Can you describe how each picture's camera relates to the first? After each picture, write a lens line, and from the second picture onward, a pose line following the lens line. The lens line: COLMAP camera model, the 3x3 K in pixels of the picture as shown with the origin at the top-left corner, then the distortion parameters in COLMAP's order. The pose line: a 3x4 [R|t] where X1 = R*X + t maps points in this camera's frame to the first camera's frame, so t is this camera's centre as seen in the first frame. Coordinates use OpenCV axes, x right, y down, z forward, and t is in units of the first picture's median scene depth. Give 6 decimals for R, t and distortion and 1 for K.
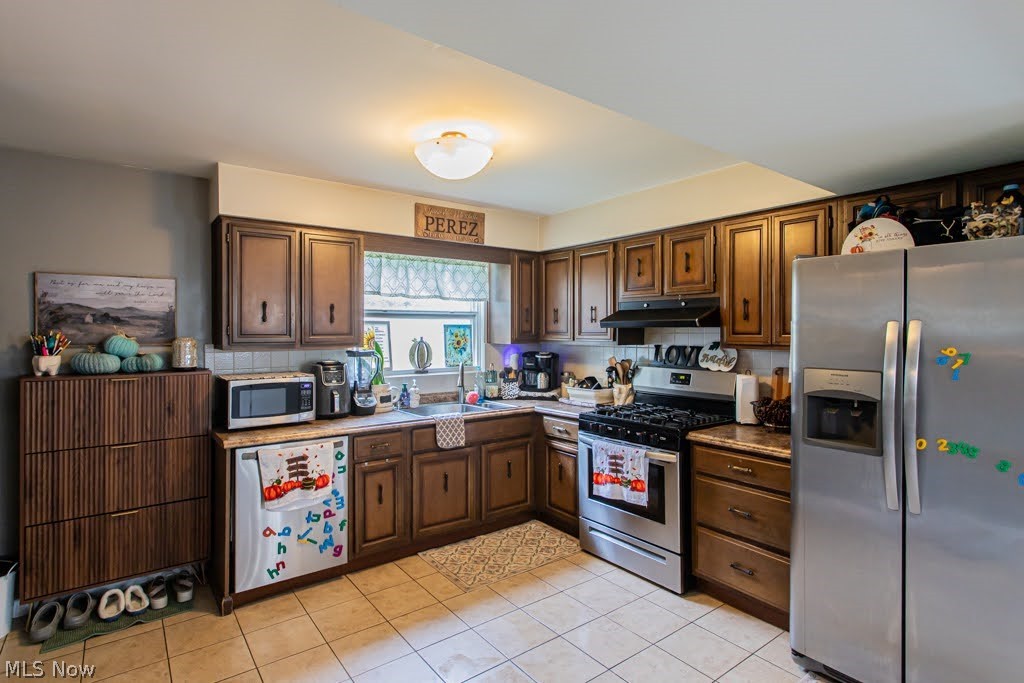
lens RADIAL K [[526.9, 0, 507.1], [0, 526.9, 331.1], [0, 0, 1]] dist [-0.006253, -0.000386]
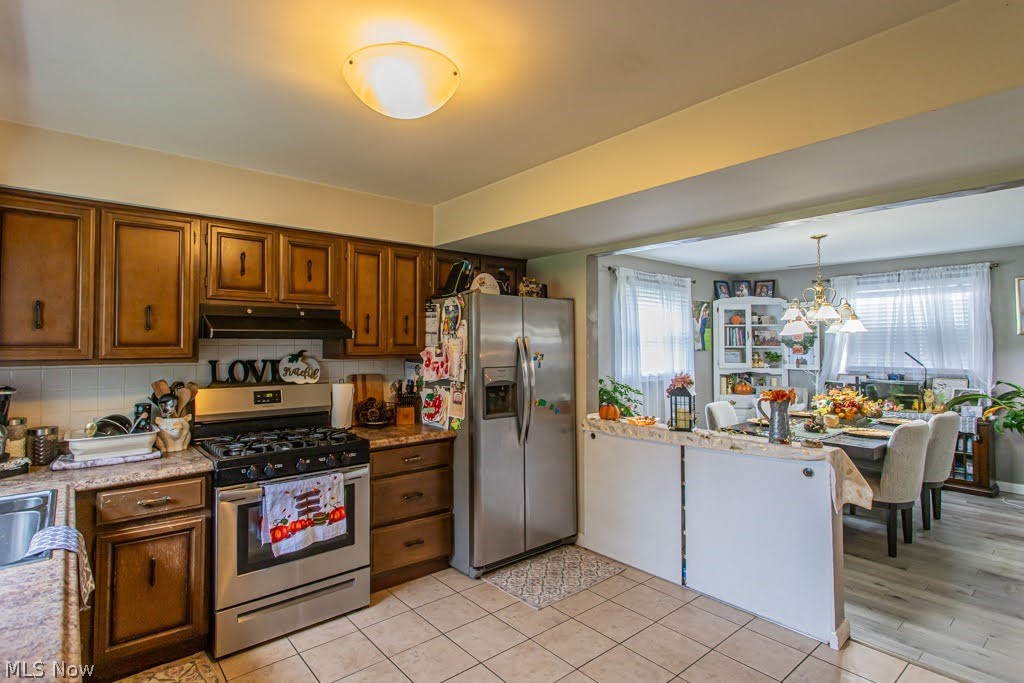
lens RADIAL K [[488.0, 0, 515.1], [0, 488.0, 339.8], [0, 0, 1]] dist [-0.000206, 0.004090]
pose [[-0.048275, 0.011758, 0.998765, -0.538225], [0.001209, 0.999931, -0.011713, 0.005039], [-0.998833, 0.000642, -0.048286, 0.662901]]
